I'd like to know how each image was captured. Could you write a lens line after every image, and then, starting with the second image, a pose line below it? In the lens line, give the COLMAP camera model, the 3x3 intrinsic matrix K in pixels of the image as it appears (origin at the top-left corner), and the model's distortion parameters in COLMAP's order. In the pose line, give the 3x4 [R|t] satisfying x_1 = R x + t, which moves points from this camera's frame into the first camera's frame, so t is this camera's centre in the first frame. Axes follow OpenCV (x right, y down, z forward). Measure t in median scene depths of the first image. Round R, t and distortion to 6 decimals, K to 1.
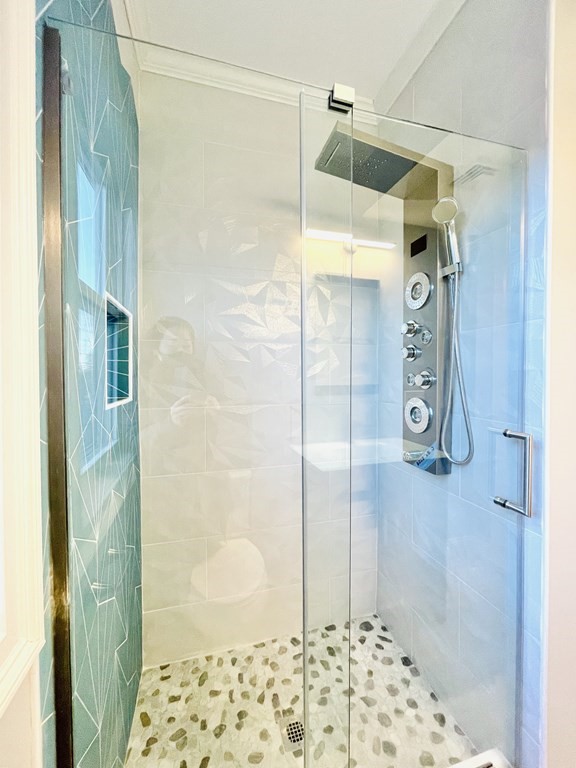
lens RADIAL K [[308.8, 0, 286.6], [0, 308.8, 383.7], [0, 0, 1]] dist [-0.001175, 0.001098]
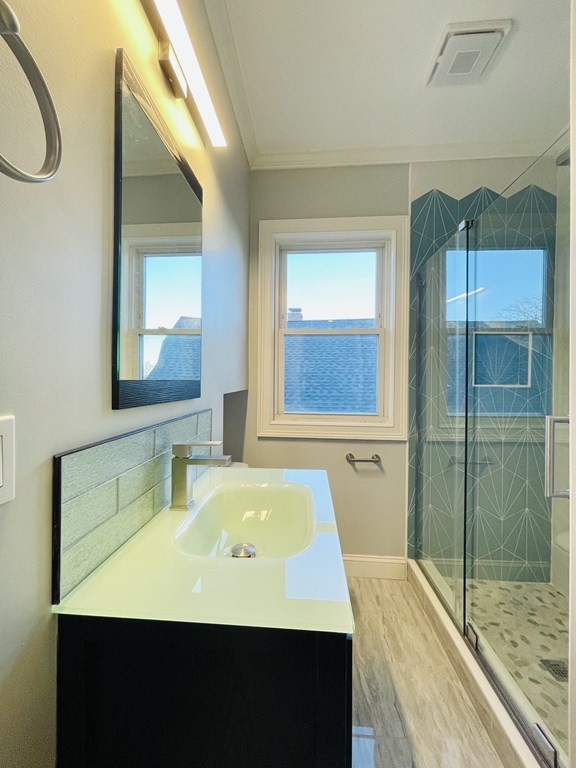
lens RADIAL K [[308.8, 0, 286.2], [0, 308.8, 382.0], [0, 0, 1]] dist [-0.001175, 0.001098]
pose [[-0.322239, 0.002797, -0.946654, 1.428061], [-0.015849, 0.999840, 0.008349, 0.038310], [0.946526, 0.017694, -0.322143, 0.362592]]
